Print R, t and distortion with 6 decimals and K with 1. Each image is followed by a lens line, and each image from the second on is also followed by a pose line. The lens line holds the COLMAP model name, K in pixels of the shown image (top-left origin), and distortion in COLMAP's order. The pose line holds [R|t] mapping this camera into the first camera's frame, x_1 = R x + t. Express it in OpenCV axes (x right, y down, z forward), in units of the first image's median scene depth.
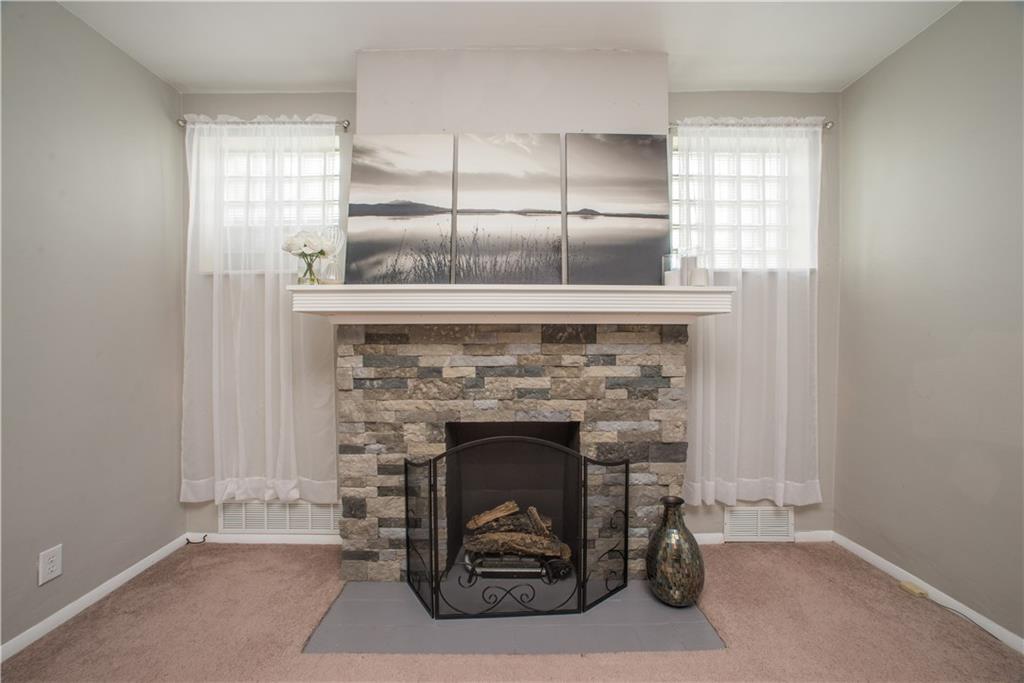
lens RADIAL K [[420.4, 0, 522.3], [0, 420.4, 346.9], [0, 0, 1]] dist [-0.065706, 0.031450]
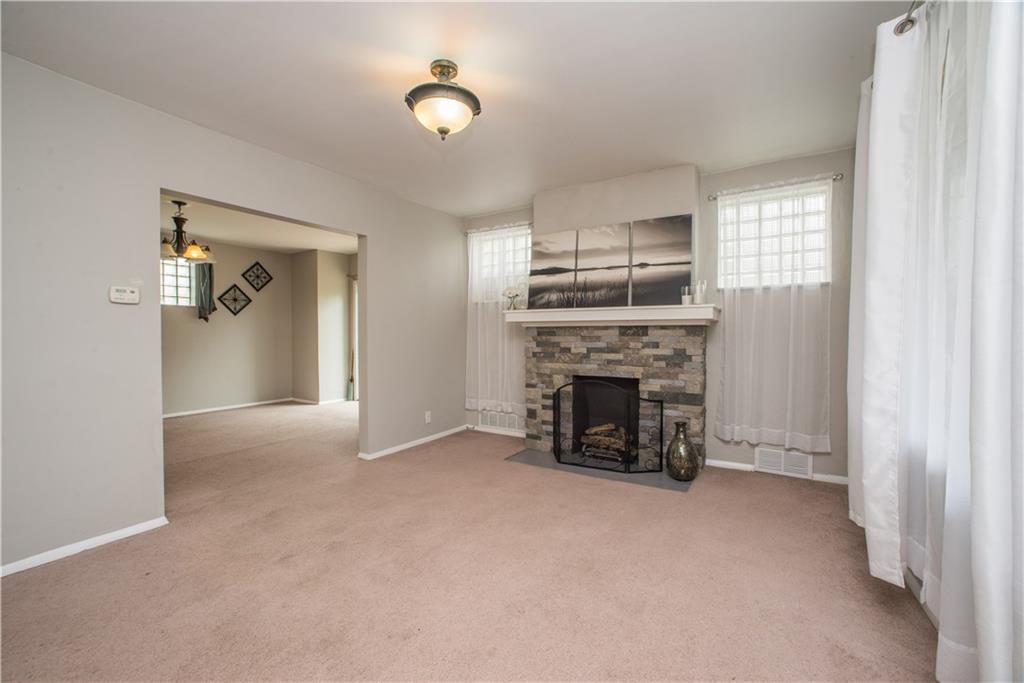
lens RADIAL K [[410.5, 0, 525.4], [0, 410.5, 338.9], [0, 0, 1]] dist [-0.001579, -0.000052]
pose [[0.856309, 0.005739, -0.516432, 0.643079], [-0.006527, 0.999979, 0.000290, 0.007504], [0.516423, 0.003122, 0.856328, -0.807270]]
